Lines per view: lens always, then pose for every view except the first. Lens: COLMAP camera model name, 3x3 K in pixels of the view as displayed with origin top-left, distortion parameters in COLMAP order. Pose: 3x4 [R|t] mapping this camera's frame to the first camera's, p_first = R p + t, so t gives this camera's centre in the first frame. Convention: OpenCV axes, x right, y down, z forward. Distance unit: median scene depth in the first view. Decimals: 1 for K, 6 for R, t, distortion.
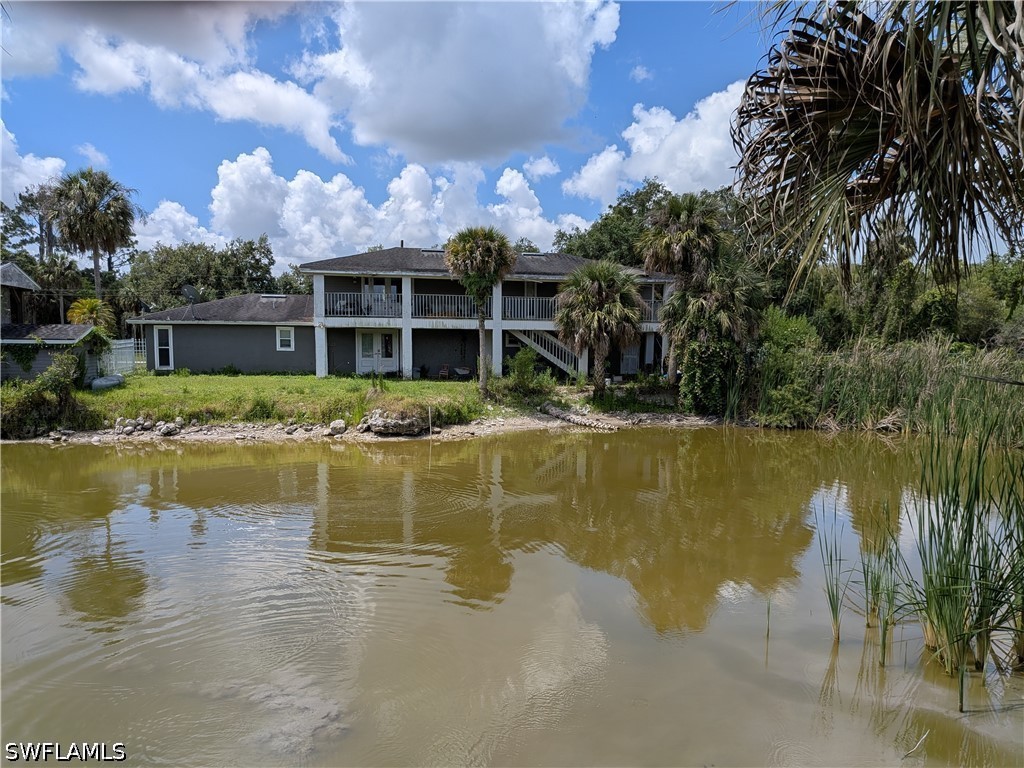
lens RADIAL K [[720.0, 0, 512.0], [0, 720.0, 384.0], [0, 0, 1]] dist [-0.006384, 0.001343]
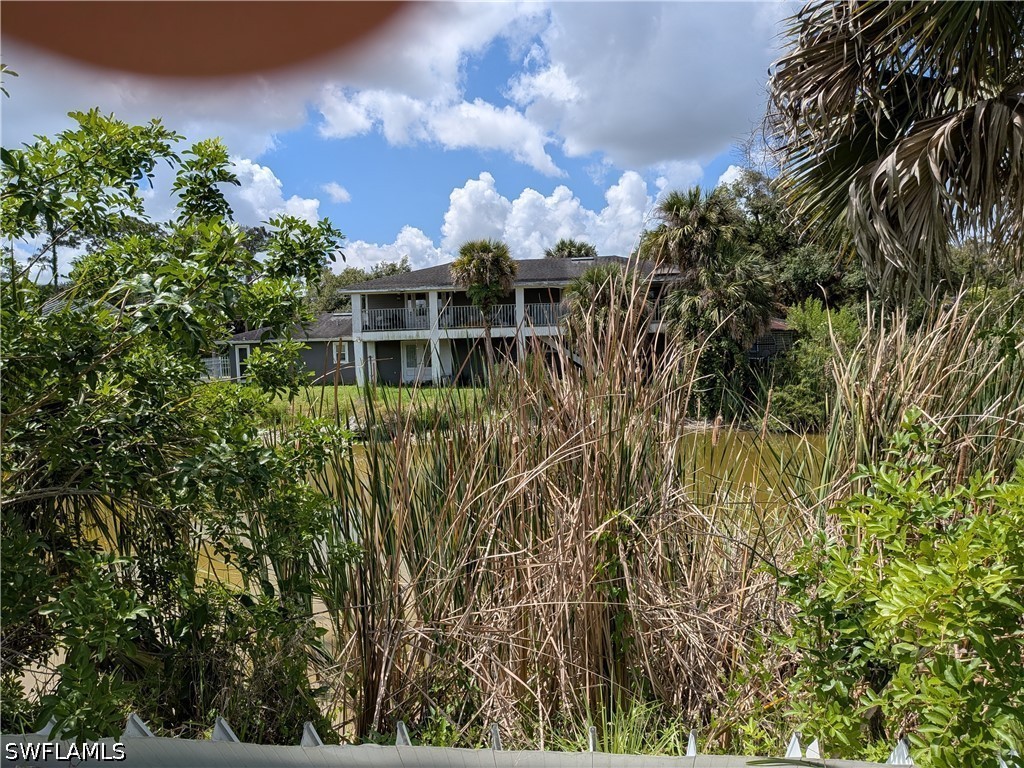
lens RADIAL K [[720.0, 0, 512.0], [0, 720.0, 384.0], [0, 0, 1]] dist [-0.006384, 0.001343]
pose [[0.954796, -0.020304, -0.296569, 0.266845], [0.017471, 0.999773, -0.012201, 0.003289], [0.296749, 0.006468, 0.954933, 0.019743]]
